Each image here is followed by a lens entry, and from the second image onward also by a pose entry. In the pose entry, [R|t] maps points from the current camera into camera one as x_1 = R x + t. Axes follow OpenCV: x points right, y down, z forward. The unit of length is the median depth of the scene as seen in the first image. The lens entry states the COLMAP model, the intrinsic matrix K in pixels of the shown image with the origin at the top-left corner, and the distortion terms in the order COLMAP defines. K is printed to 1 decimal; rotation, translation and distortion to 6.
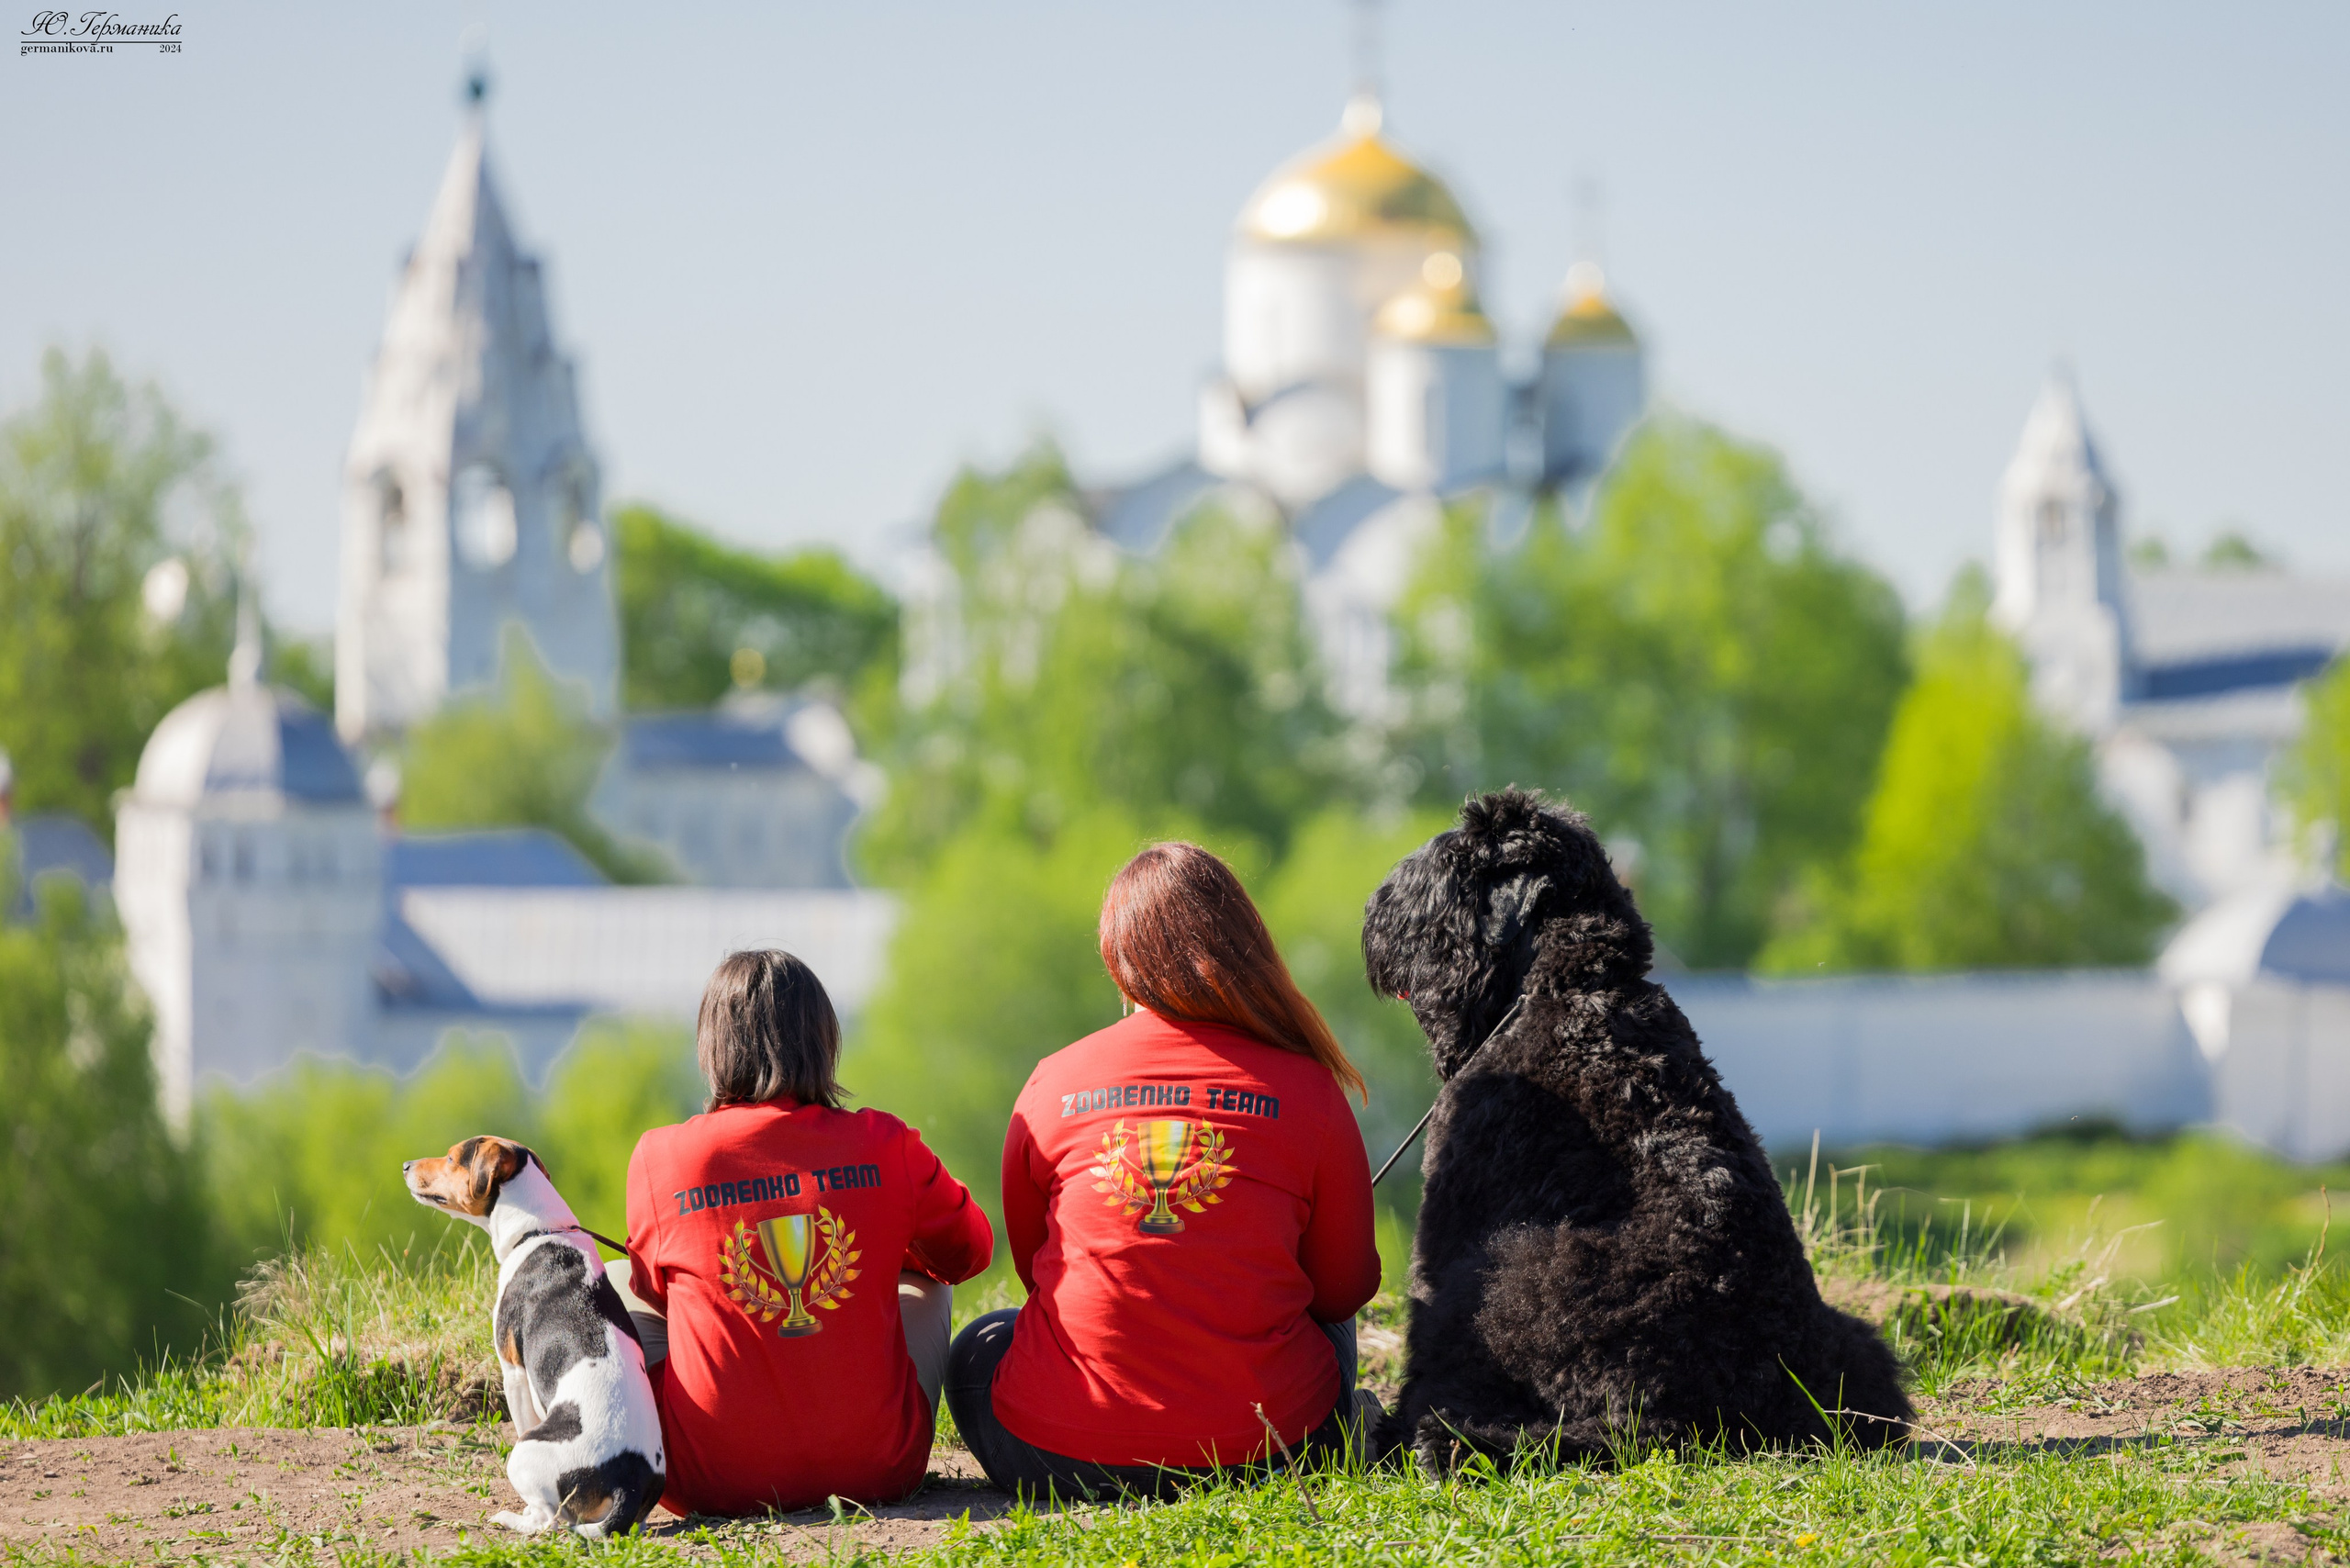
lens RADIAL K [[10397.7, 0, 785.2], [0, 10397.7, 784.4], [0, 0, 1]] dist [0.069292, -6.395011]
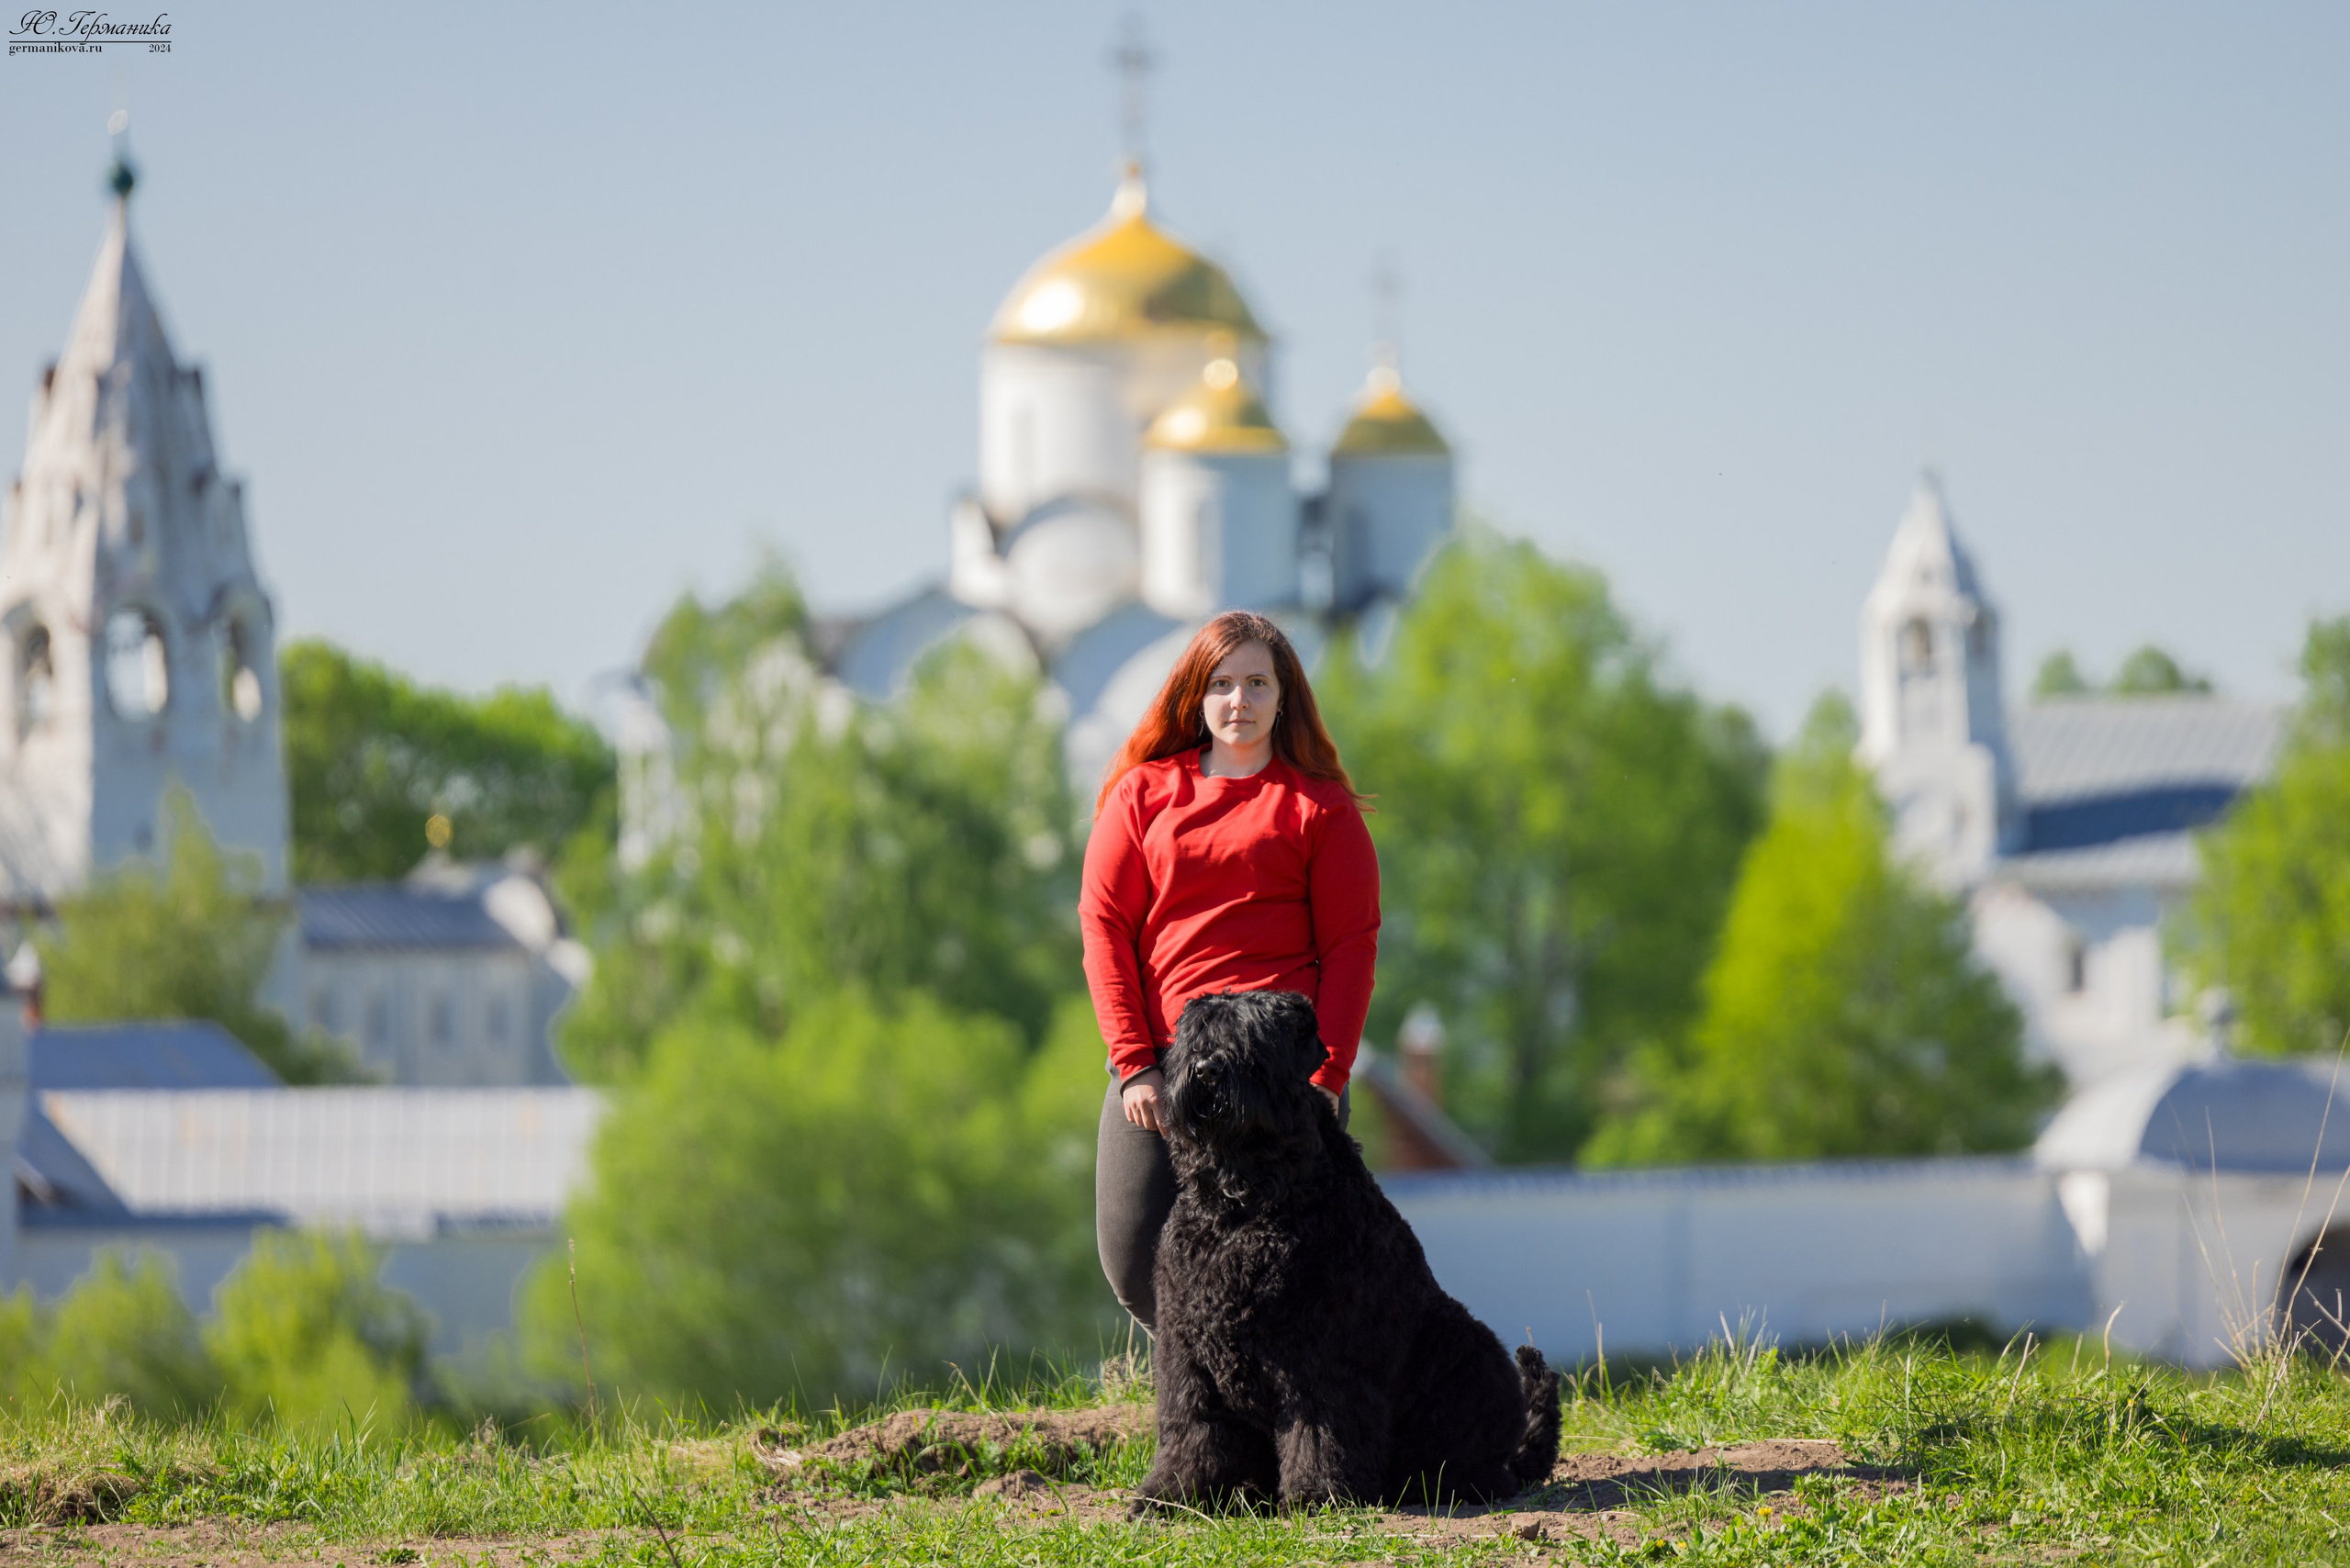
lens RADIAL K [[15102.8, 0, 1410.8], [0, 15102.8, 785.0], [0, 0, 1]] dist [-0.016312, 1.971463]
pose [[0.998699, -0.011002, 0.049787, 0.015107], [0.011314, 0.999918, -0.005980, -0.006549], [-0.049717, 0.006536, 0.998742, -0.286583]]
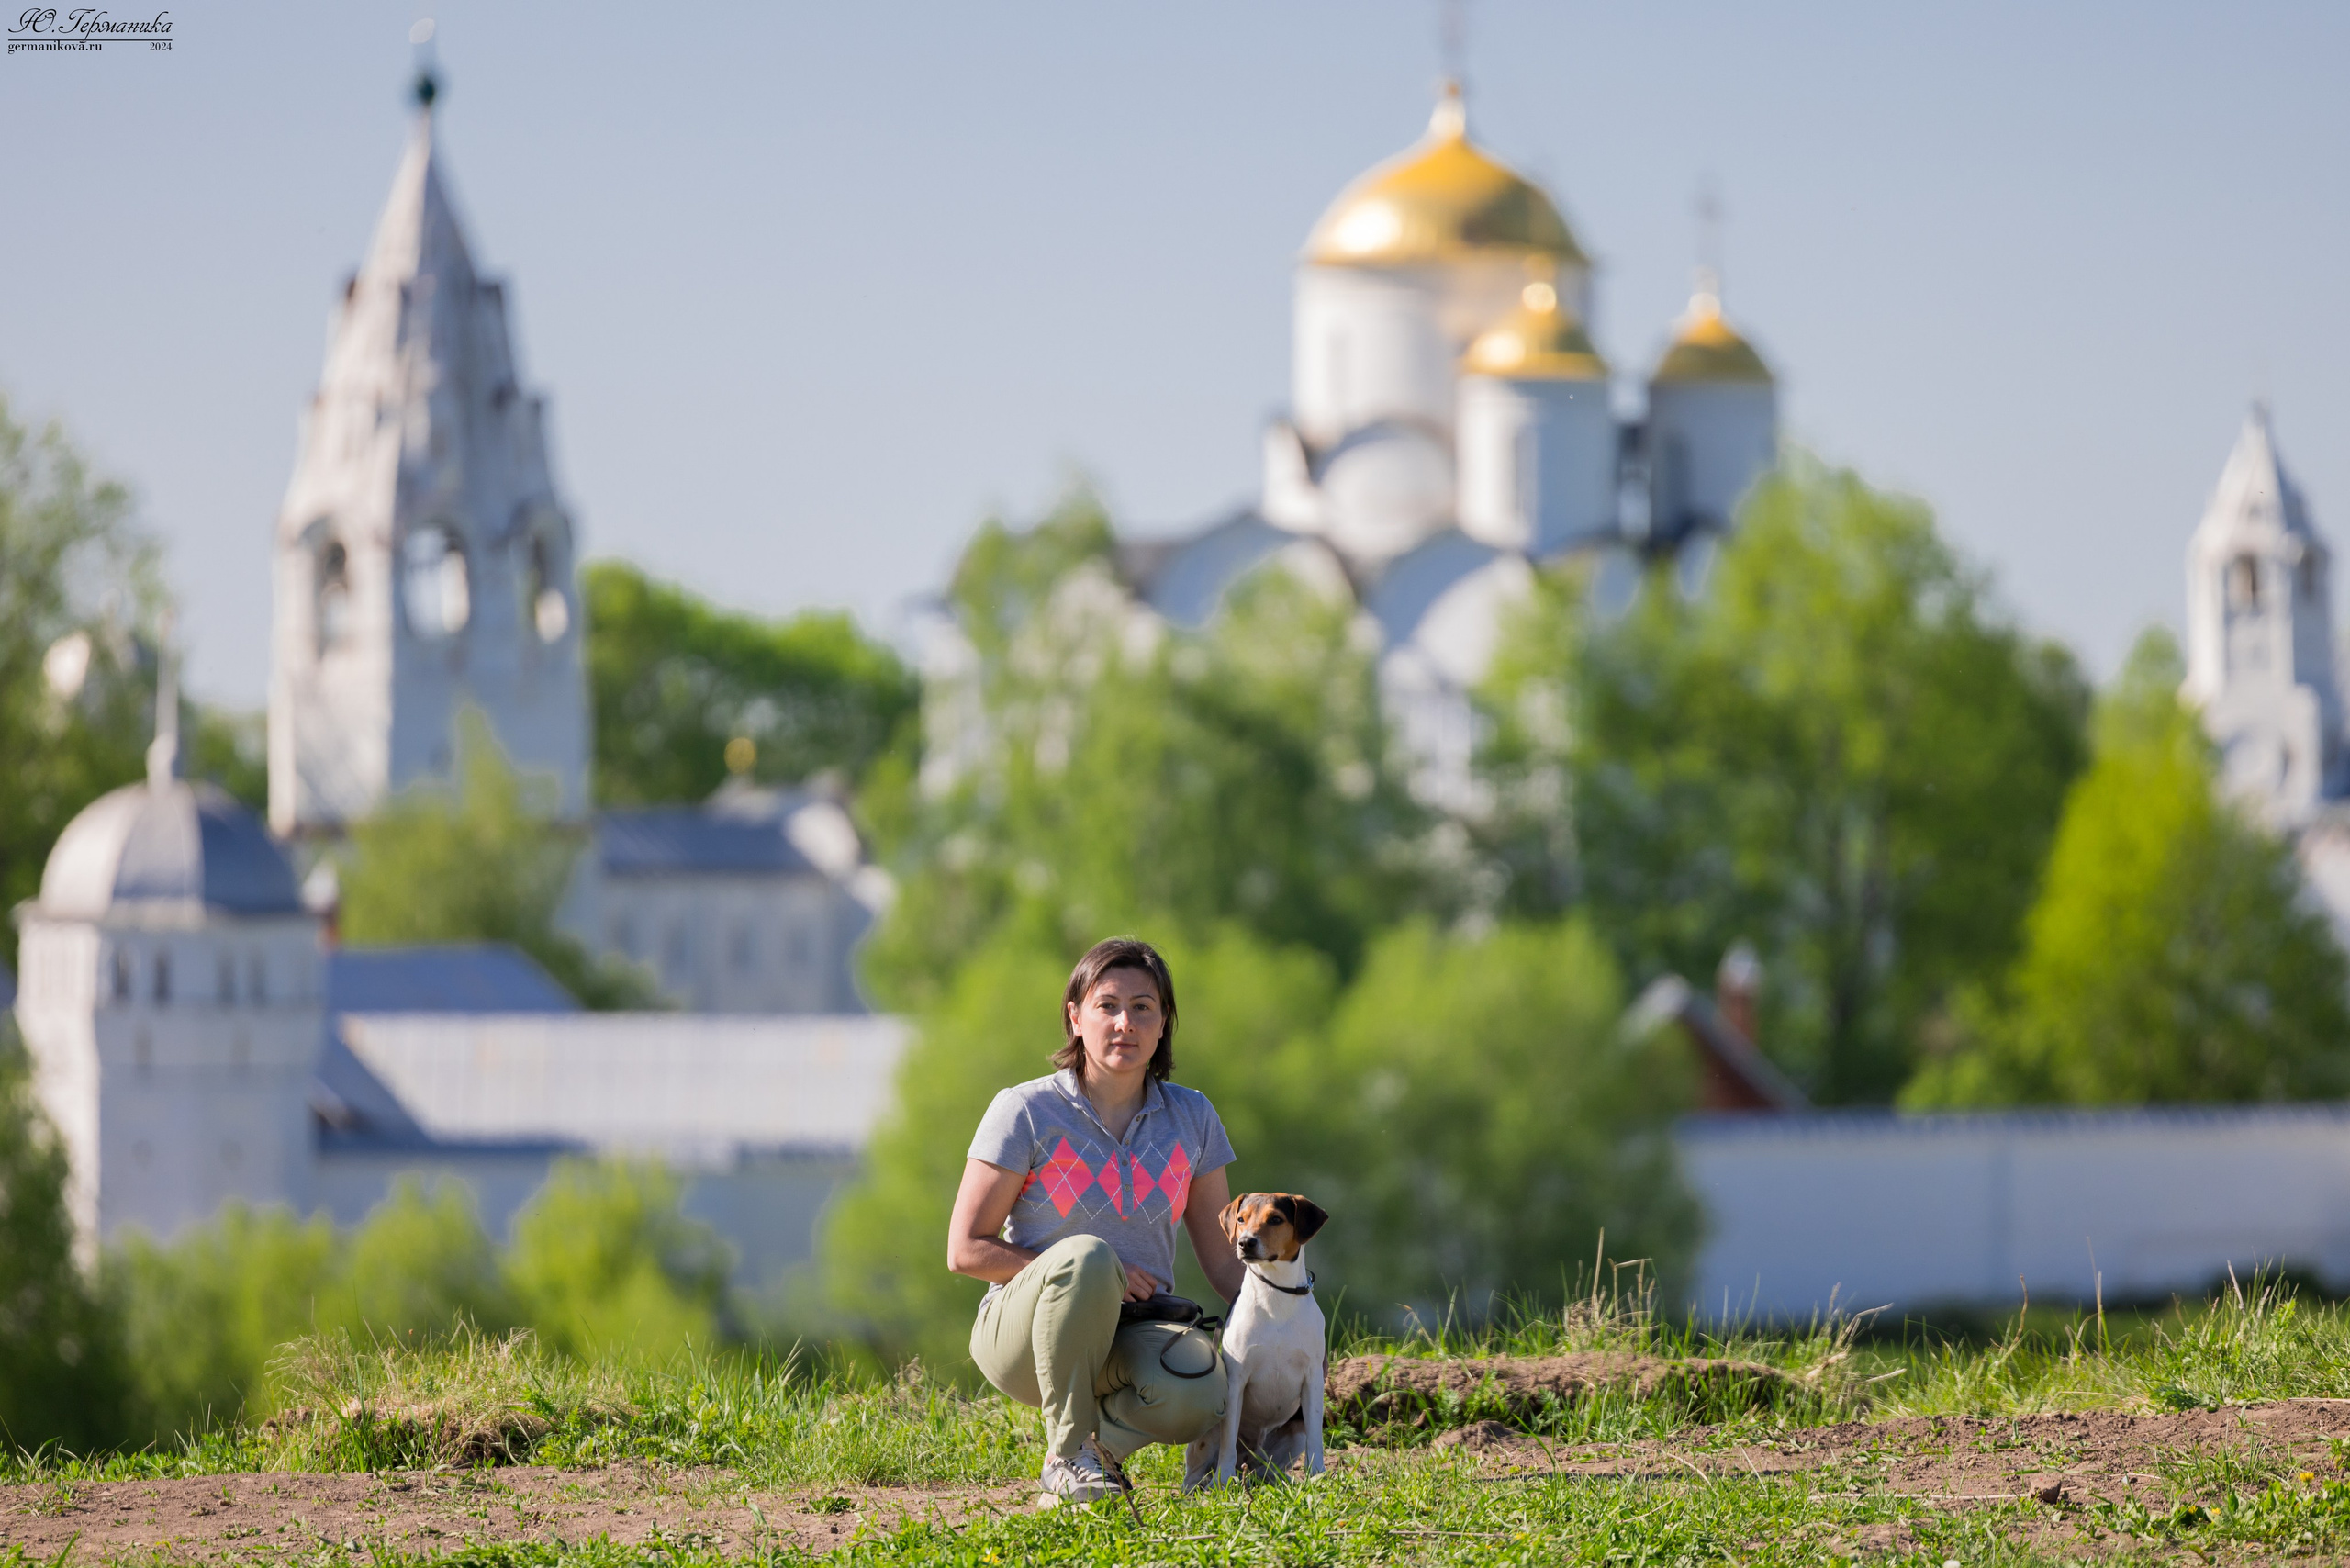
lens RADIAL K [[14771.8, 0, 1121.1], [0, 14771.8, 783.6], [0, 0, 1]] dist [-0.067934, 3.763064]
pose [[0.999816, -0.000145, 0.019198, 0.004560], [0.000202, 0.999996, -0.002956, -0.005196], [-0.019197, 0.002959, 0.999811, -0.235127]]
